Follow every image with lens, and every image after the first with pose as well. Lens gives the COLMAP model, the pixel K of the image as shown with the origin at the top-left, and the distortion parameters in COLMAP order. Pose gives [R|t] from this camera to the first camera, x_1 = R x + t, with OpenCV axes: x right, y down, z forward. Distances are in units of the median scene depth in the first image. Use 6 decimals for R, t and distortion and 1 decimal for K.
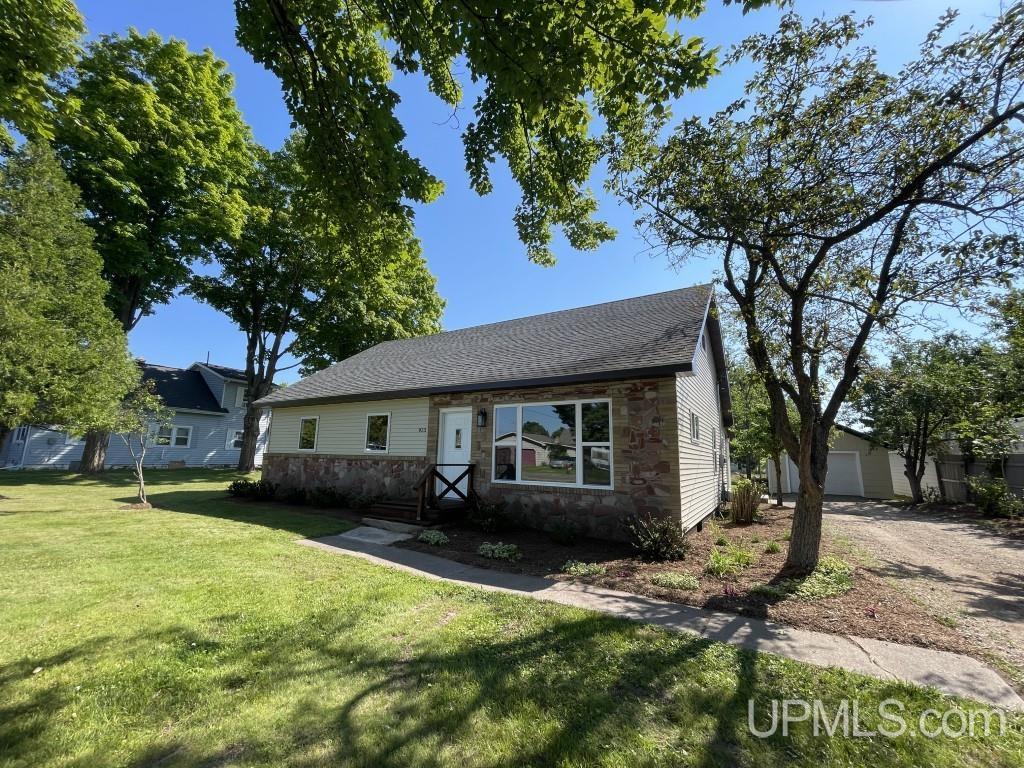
lens RADIAL K [[413.3, 0, 508.6], [0, 413.3, 388.6], [0, 0, 1]] dist [-0.001888, -0.000291]
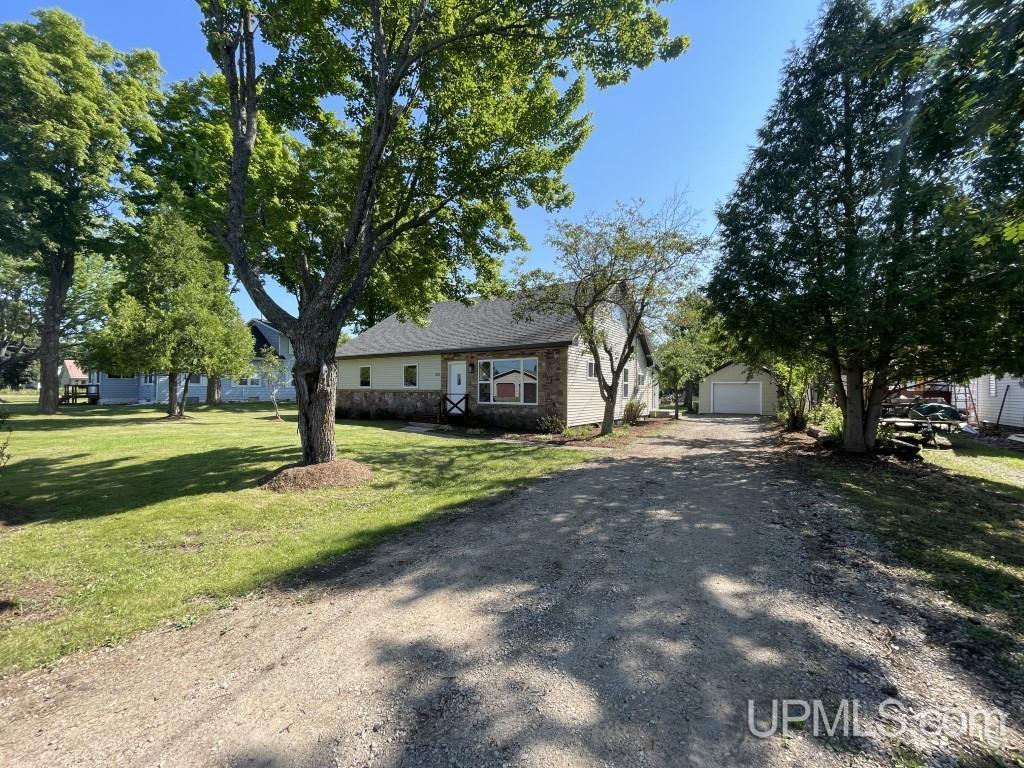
lens RADIAL K [[394.6, 0, 512.0], [0, 394.6, 384.0], [0, 0, 1]] dist [-0.000614, -0.000065]
pose [[0.999768, -0.015764, -0.014664, 0.127008], [0.017756, 0.988904, 0.147494, -0.101206], [0.012176, -0.147720, 0.988954, -0.646401]]
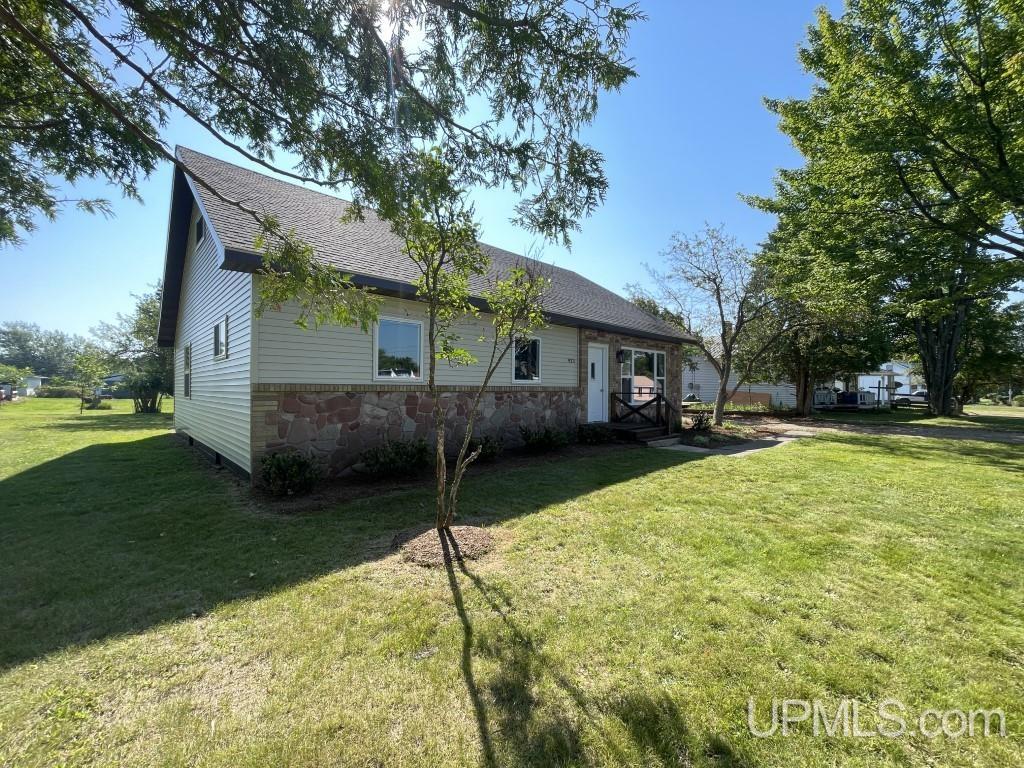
lens RADIAL K [[413.3, 0, 508.6], [0, 413.3, 388.6], [0, 0, 1]] dist [-0.001888, -0.000291]
pose [[0.260296, -0.023049, 0.965254, -1.321747], [-0.158289, 0.985170, 0.066209, 0.134765], [-0.952465, -0.170023, 0.252788, 0.952126]]
